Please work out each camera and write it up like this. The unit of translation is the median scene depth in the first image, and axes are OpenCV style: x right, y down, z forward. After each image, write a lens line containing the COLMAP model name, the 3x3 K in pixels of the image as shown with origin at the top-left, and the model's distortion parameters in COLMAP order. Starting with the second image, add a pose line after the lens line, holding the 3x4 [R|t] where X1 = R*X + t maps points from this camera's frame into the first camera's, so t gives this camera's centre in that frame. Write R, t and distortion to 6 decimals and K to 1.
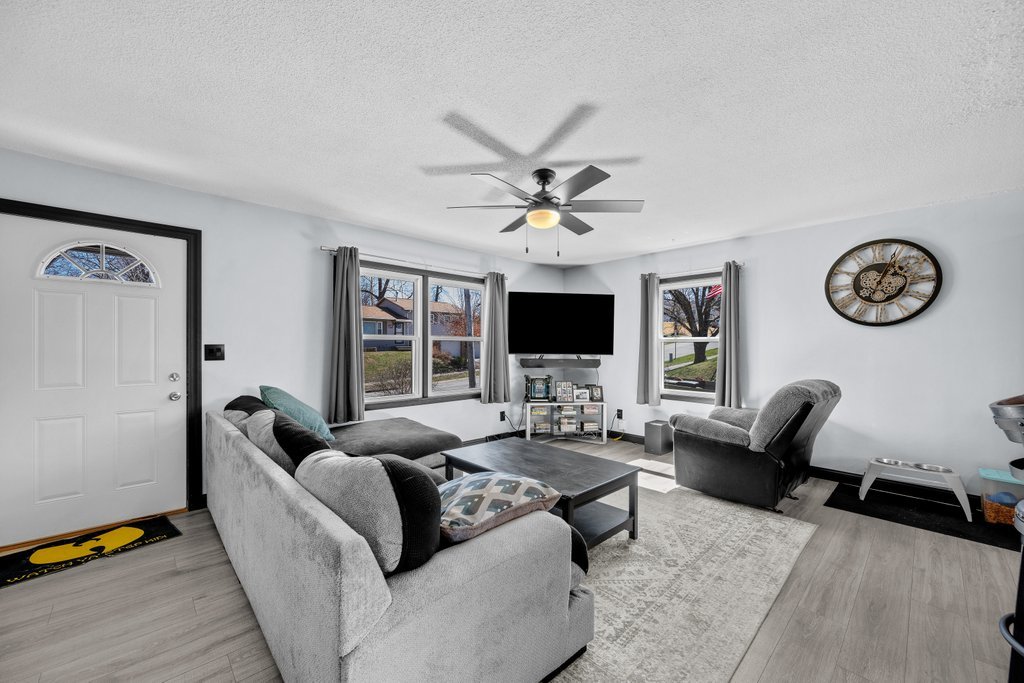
lens RADIAL K [[399.0, 0, 510.5], [0, 399.0, 349.1], [0, 0, 1]] dist [0.001901, 0.000719]
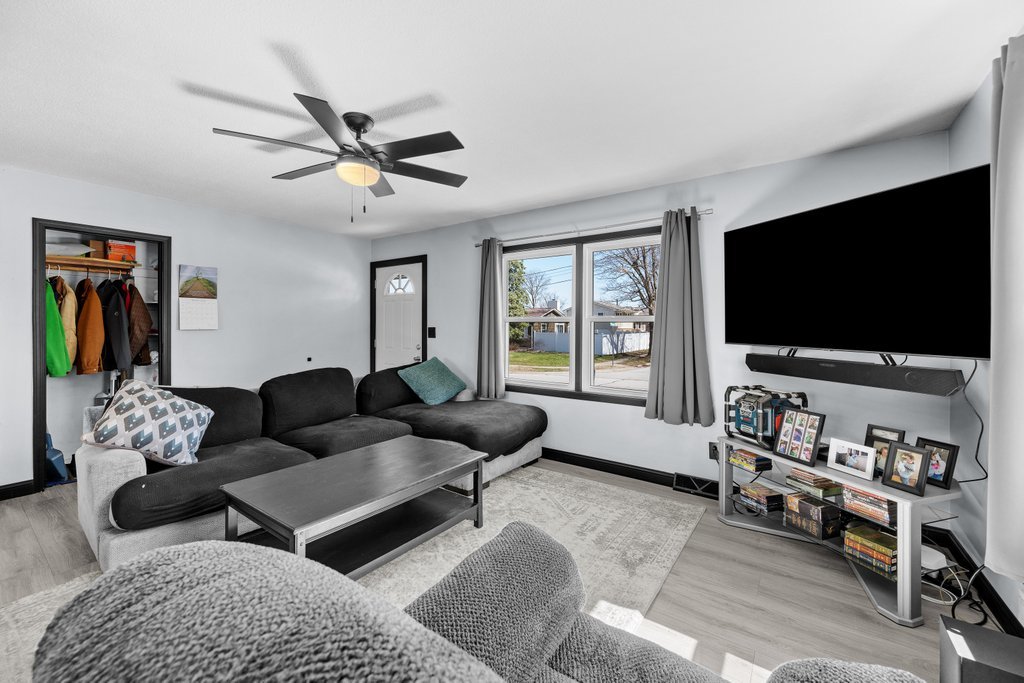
lens RADIAL K [[420.6, 0, 515.8], [0, 420.6, 319.0], [0, 0, 1]] dist [-0.004701, -0.000260]
pose [[0.181884, -0.016655, -0.983179, 0.610337], [-0.007038, 0.999809, -0.018239, -0.010585], [0.983295, 0.010237, 0.181732, 0.705093]]
